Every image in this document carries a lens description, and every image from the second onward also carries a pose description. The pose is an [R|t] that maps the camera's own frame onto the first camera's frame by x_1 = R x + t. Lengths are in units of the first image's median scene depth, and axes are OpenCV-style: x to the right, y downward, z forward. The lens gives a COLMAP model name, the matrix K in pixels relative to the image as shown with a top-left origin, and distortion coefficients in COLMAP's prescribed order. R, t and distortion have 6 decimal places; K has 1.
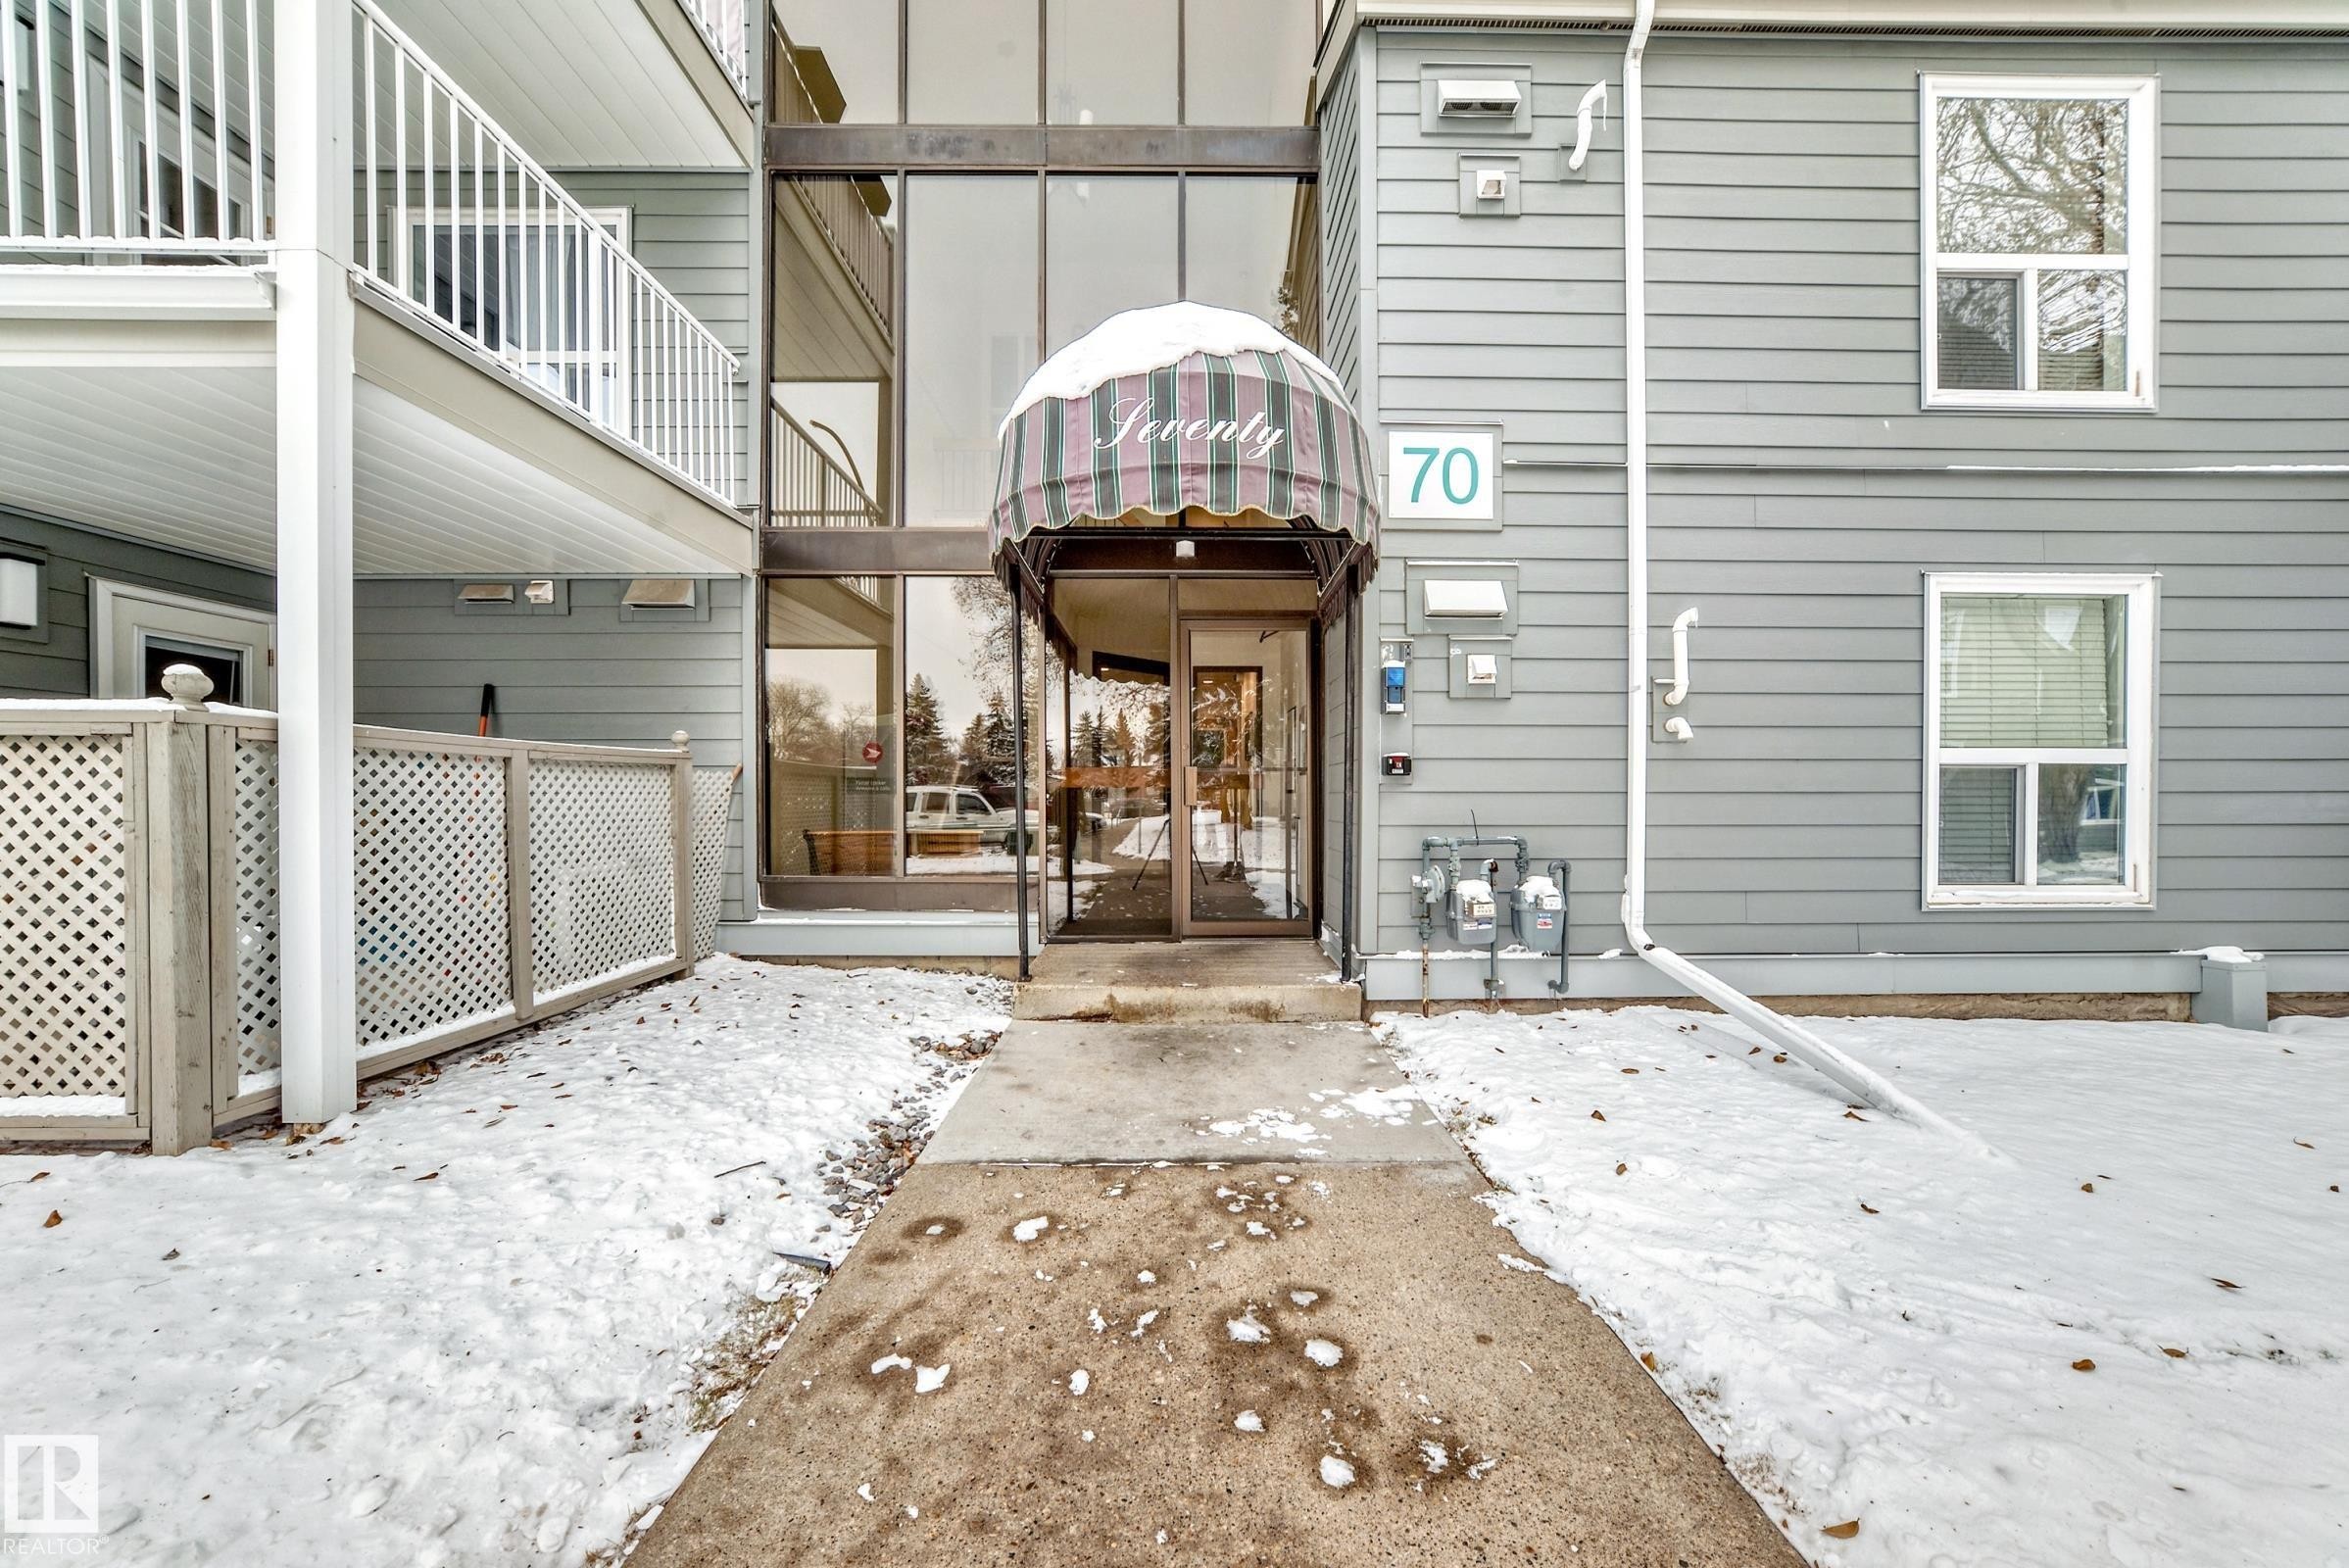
lens RADIAL K [[813.0, 0, 1211.4], [0, 813.0, 804.7], [0, 0, 1]] dist [-0.026087, 0.006859]
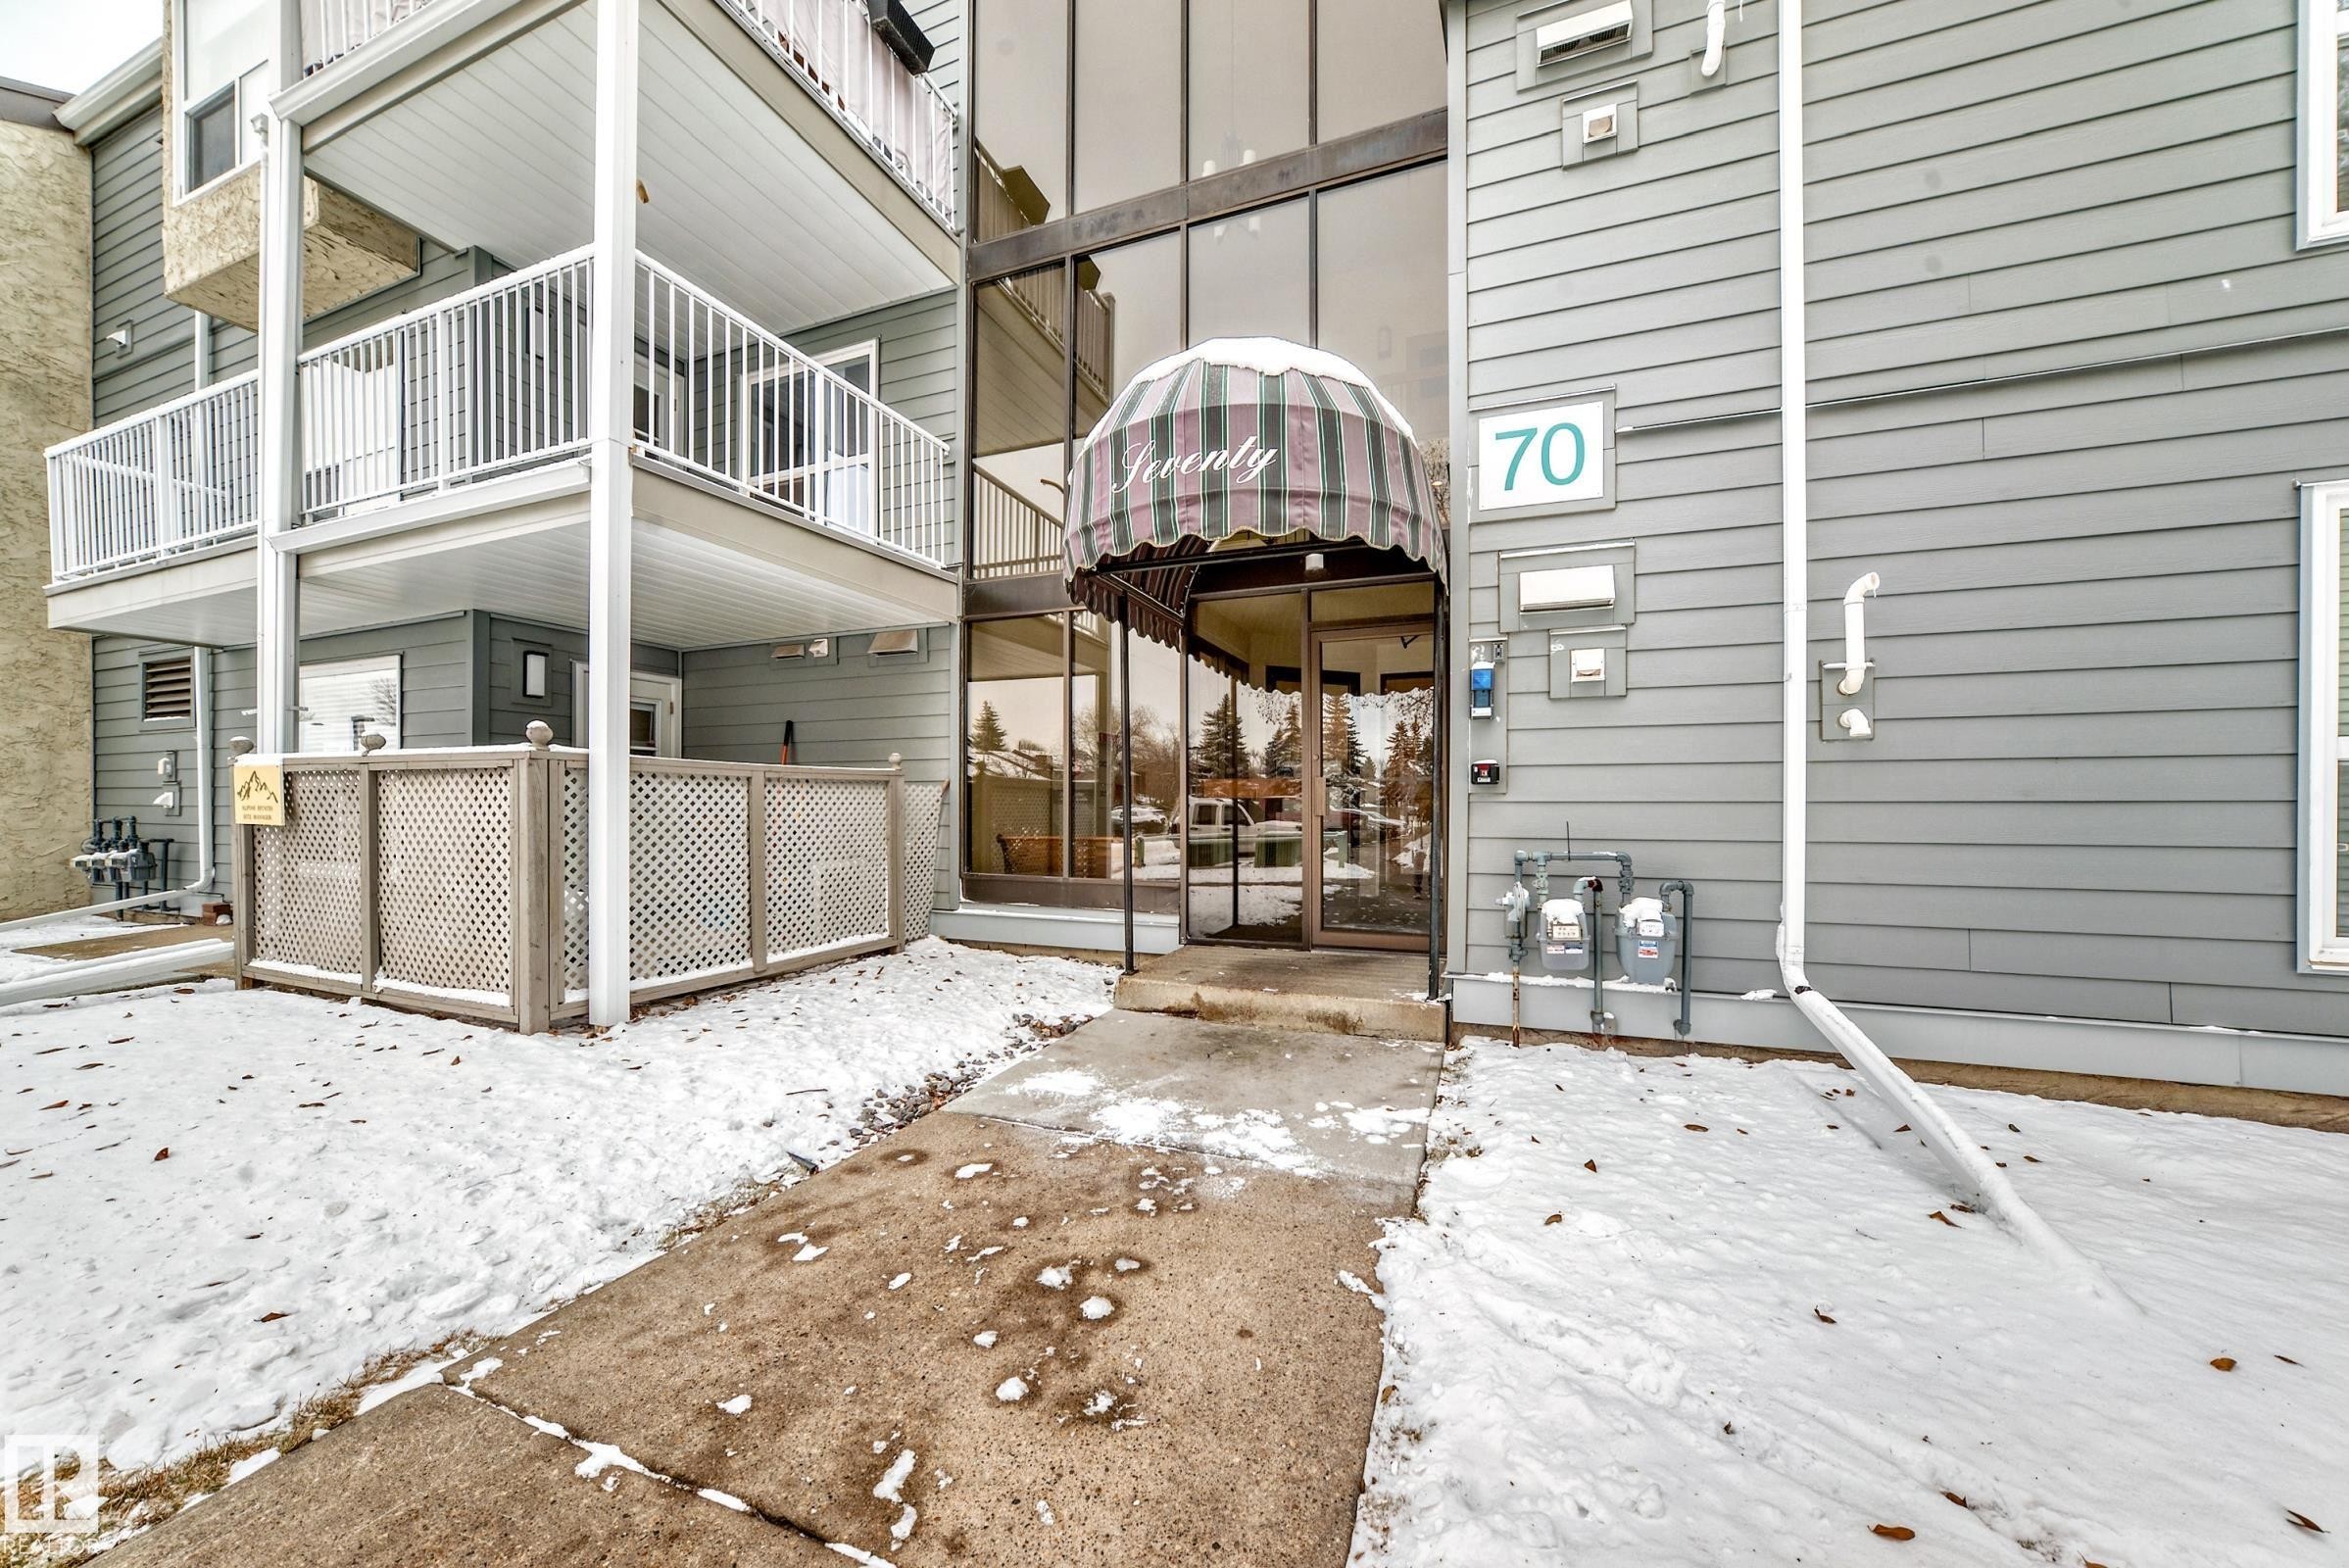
lens RADIAL K [[830.2, 0, 1222.5], [0, 830.2, 808.9], [0, 0, 1]] dist [-0.026510, 0.007557]
pose [[0.929760, 0.001852, -0.368162, 0.357036], [-0.004740, 0.999965, -0.006939, 0.000566], [0.368136, 0.008197, 0.929736, 0.002197]]
